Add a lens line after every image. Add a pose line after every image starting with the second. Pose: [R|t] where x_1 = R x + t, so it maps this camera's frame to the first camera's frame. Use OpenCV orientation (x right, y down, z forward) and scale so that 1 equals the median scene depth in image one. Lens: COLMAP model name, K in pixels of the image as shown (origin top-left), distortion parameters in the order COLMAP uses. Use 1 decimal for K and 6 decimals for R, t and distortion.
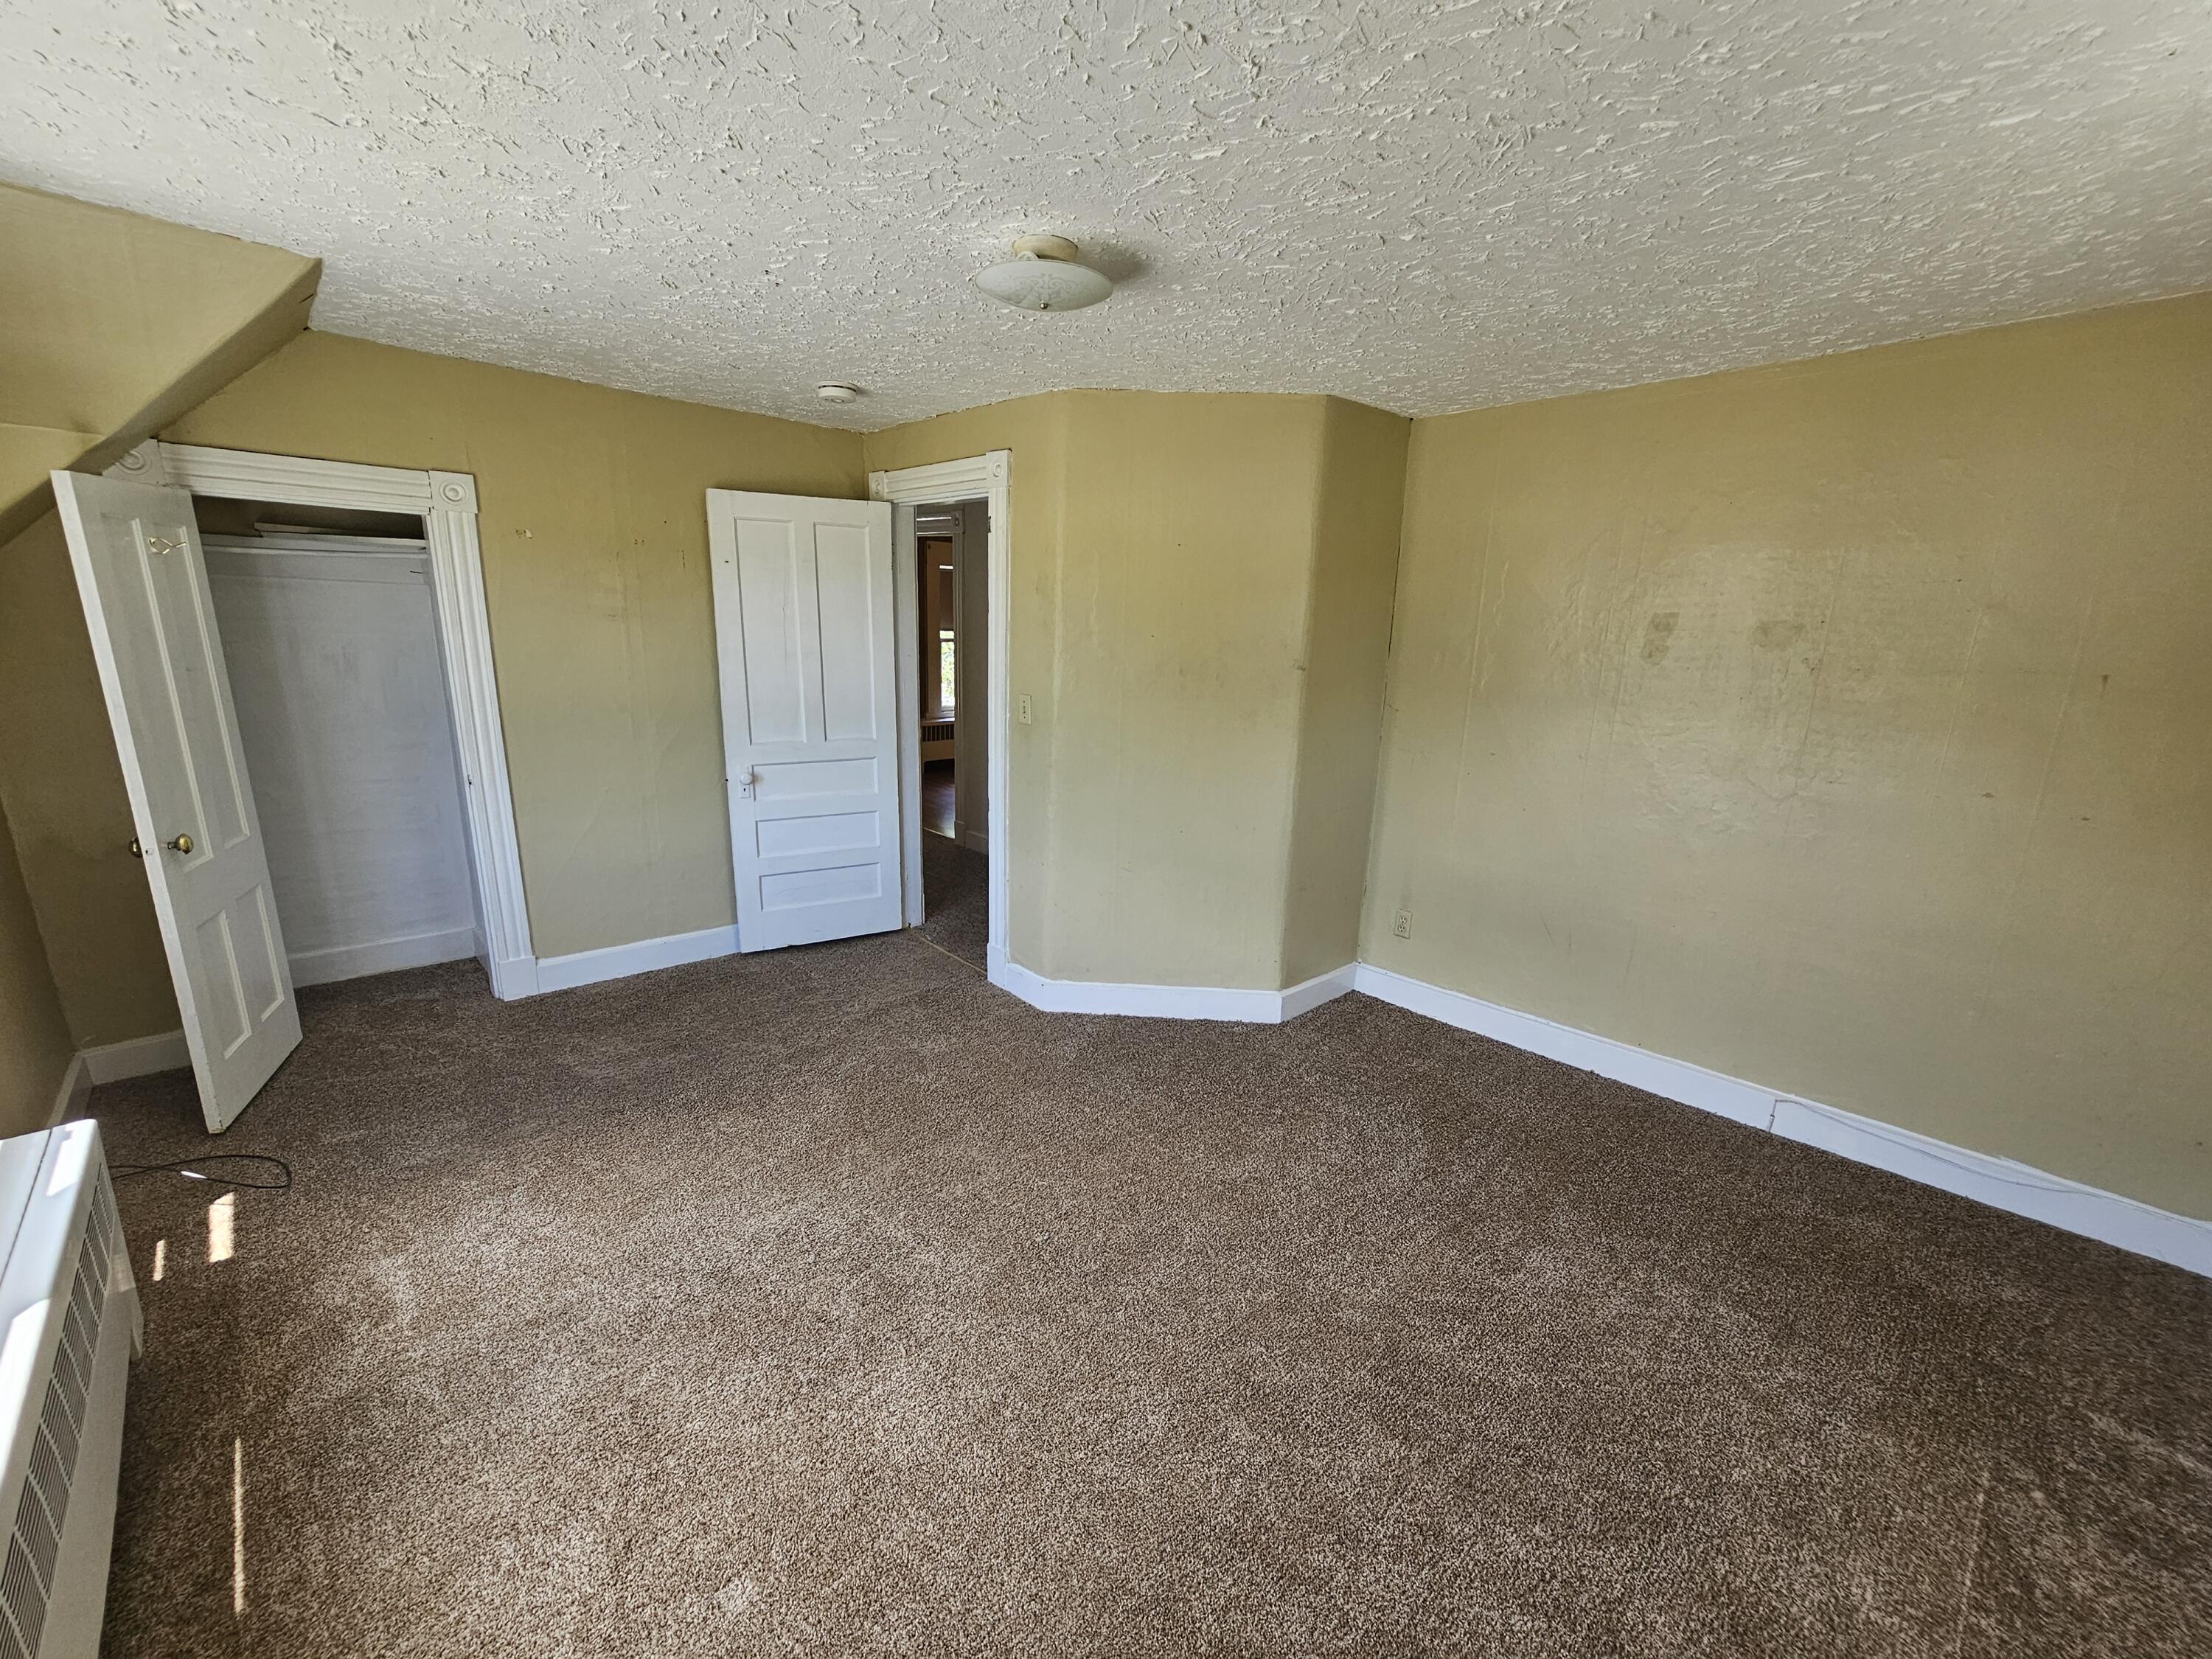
lens RADIAL K [[910.5, 0, 1097.3], [0, 910.5, 840.9], [0, 0, 1]] dist [-0.008034, 0.005756]
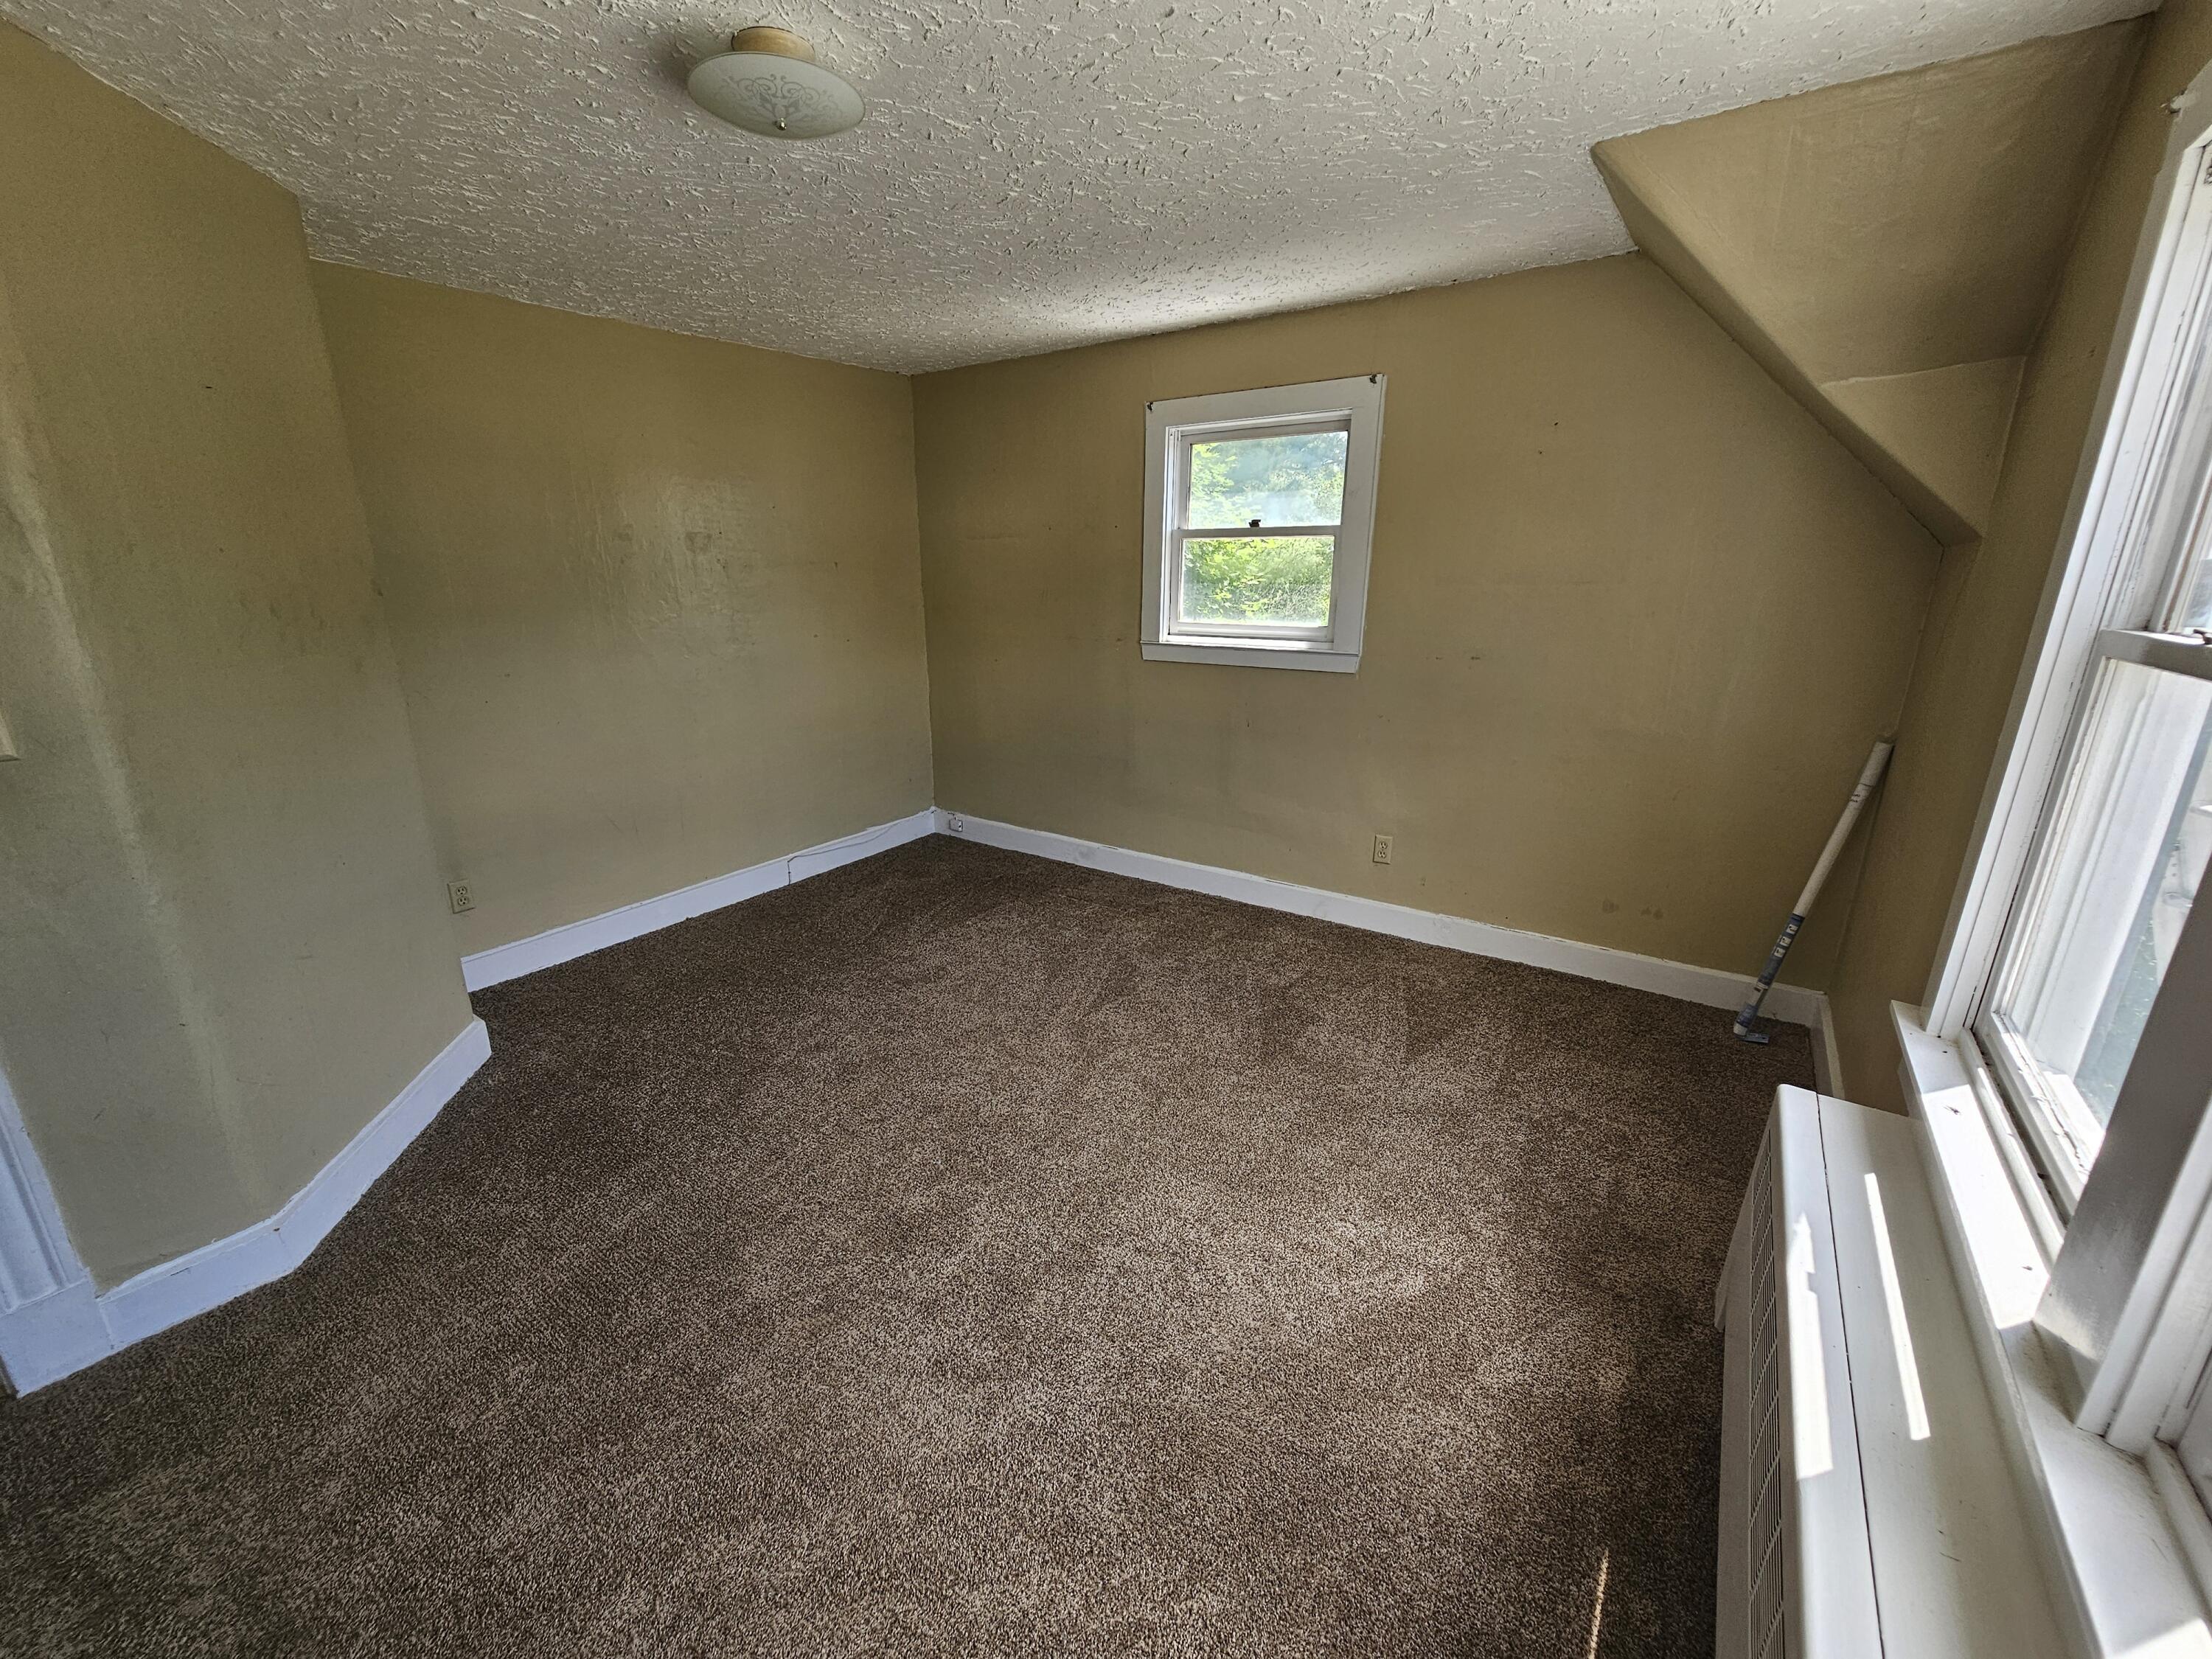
lens RADIAL K [[910.5, 0, 1097.3], [0, 910.5, 840.9], [0, 0, 1]] dist [-0.008034, 0.005756]
pose [[-0.214415, -0.303965, 0.928241, -0.710357], [0.229034, 0.908201, 0.350307, -0.146899], [-0.949510, 0.287710, -0.125114, 0.669235]]
